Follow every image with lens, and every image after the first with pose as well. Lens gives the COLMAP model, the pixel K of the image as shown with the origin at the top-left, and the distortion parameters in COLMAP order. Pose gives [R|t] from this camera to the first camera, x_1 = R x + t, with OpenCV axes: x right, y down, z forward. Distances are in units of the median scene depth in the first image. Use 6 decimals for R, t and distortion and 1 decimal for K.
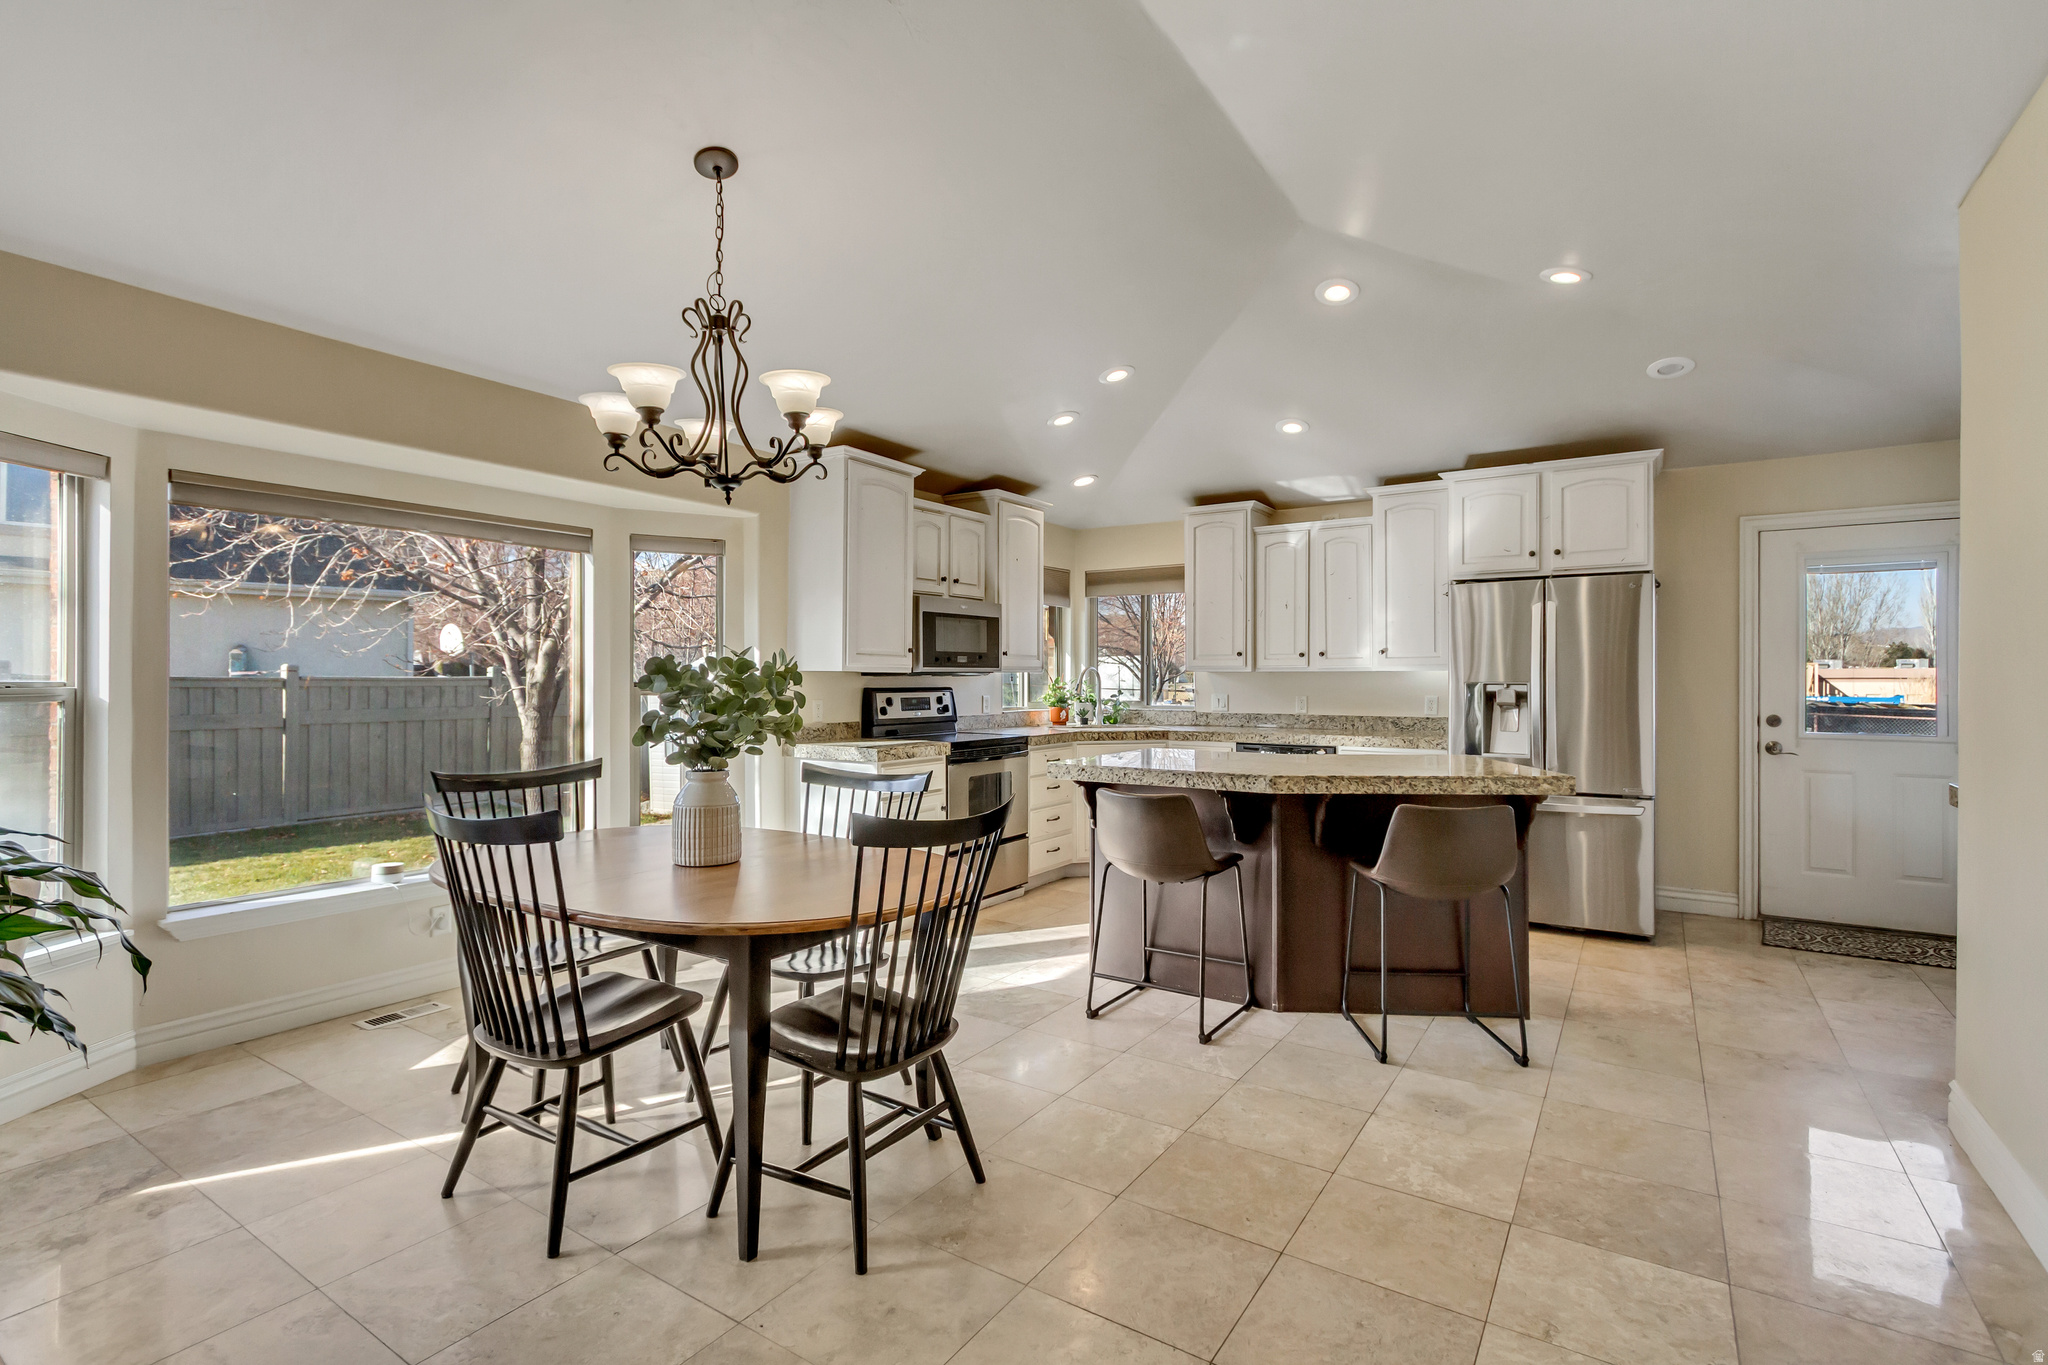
lens RADIAL K [[946.3, 0, 1021.3], [0, 946.3, 679.2], [0, 0, 1]] dist [0.003855, 0.000506]
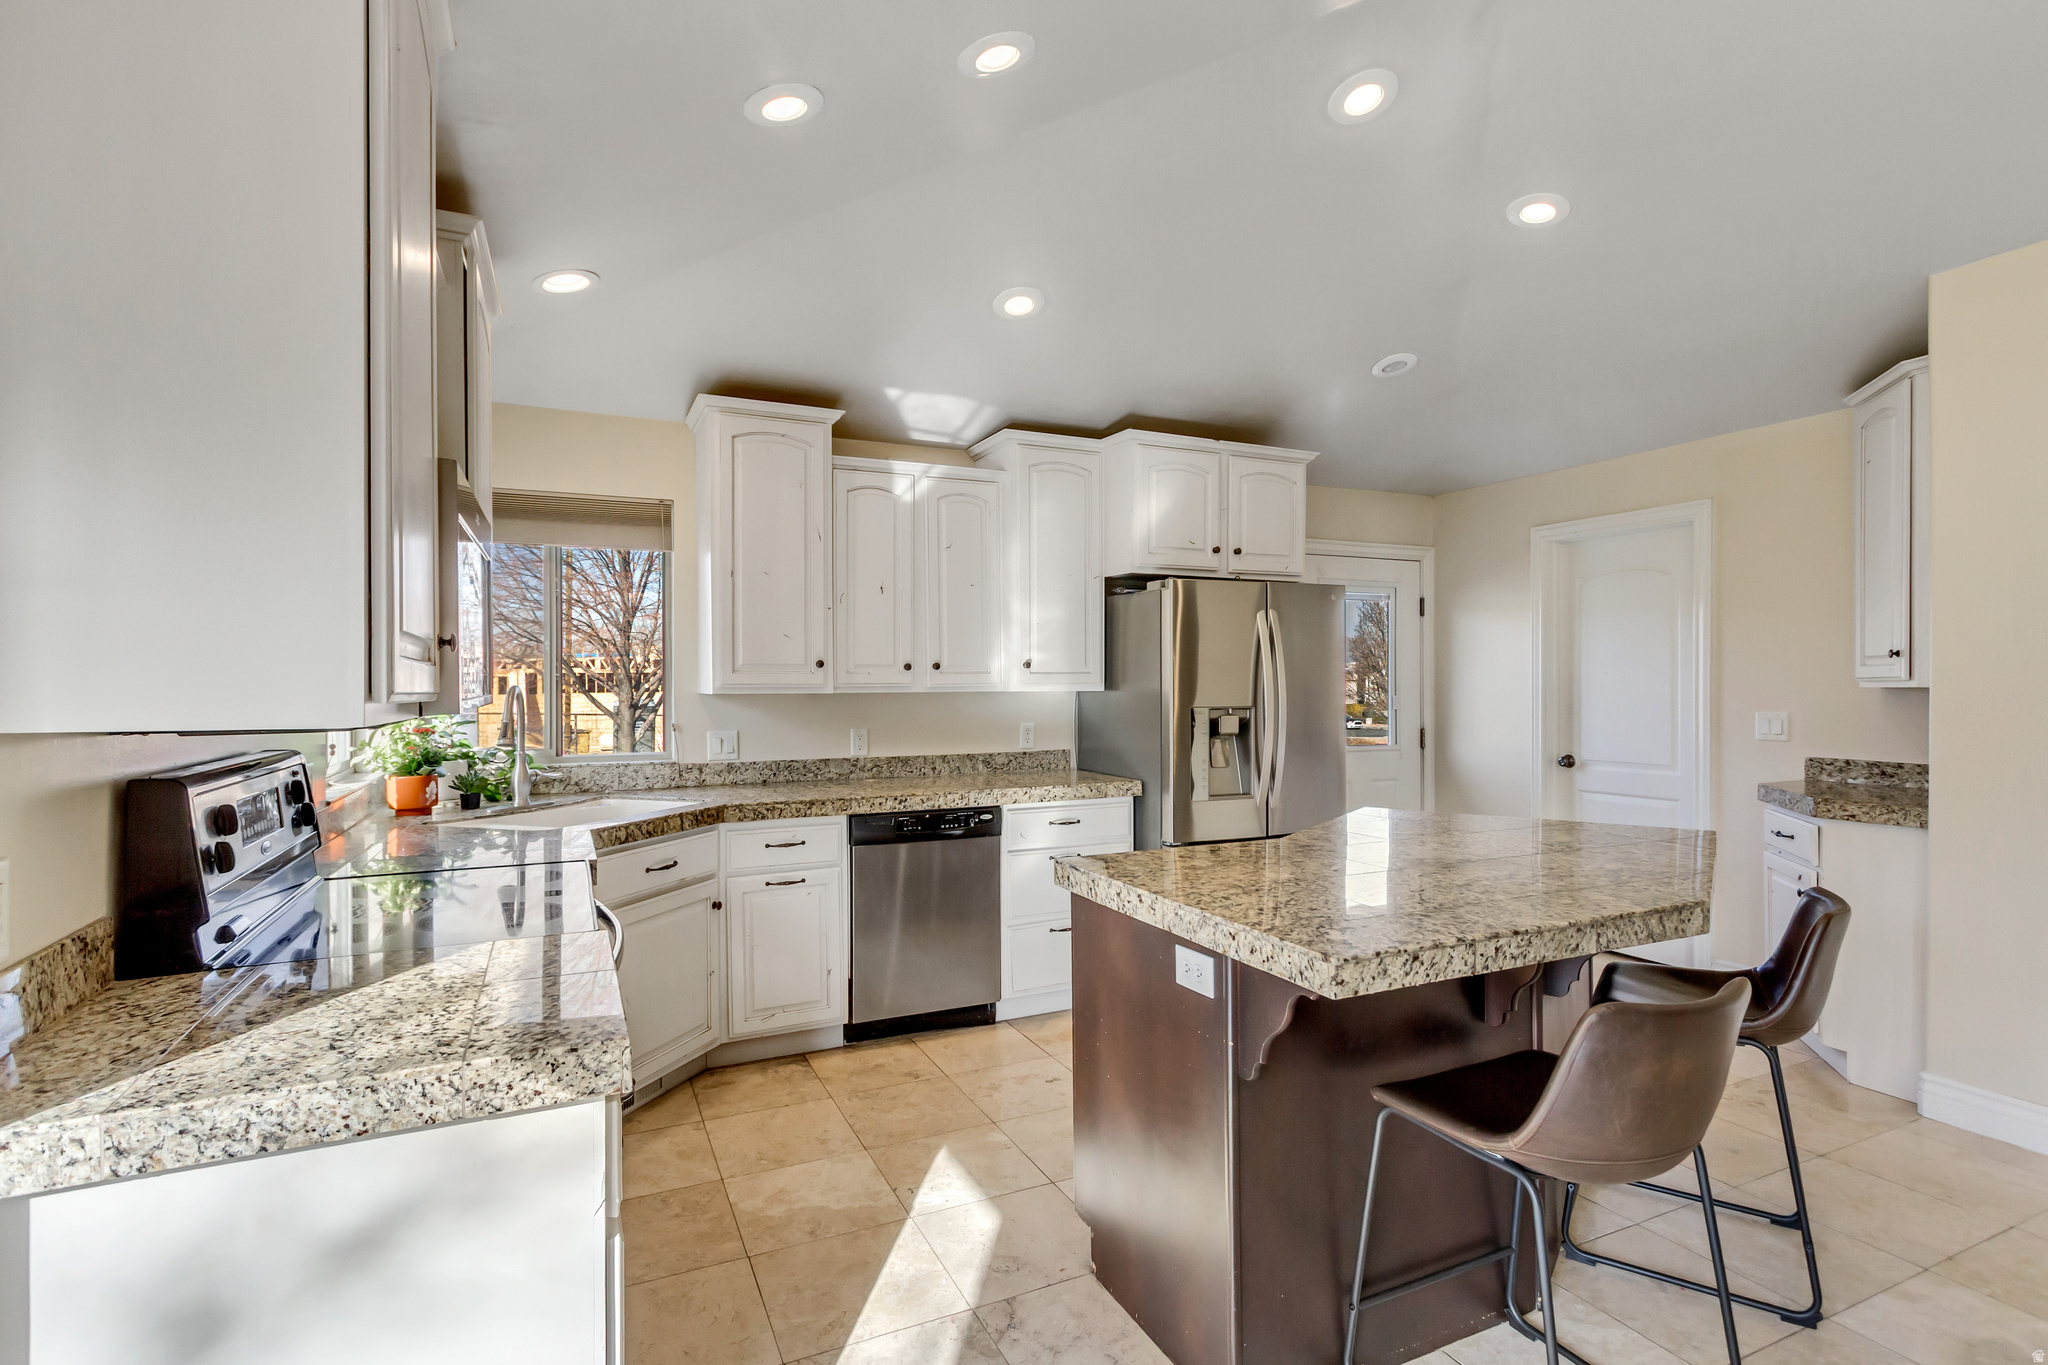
lens RADIAL K [[994.2, 0, 1024.0], [0, 994.2, 682.5], [0, 0, 1]] dist [0.015903, 0.000416]
pose [[0.520452, -0.001346, 0.853890, -0.242984], [0.004097, 0.999991, -0.000921, -0.013856], [-0.853881, 0.003978, 0.520453, 0.581707]]
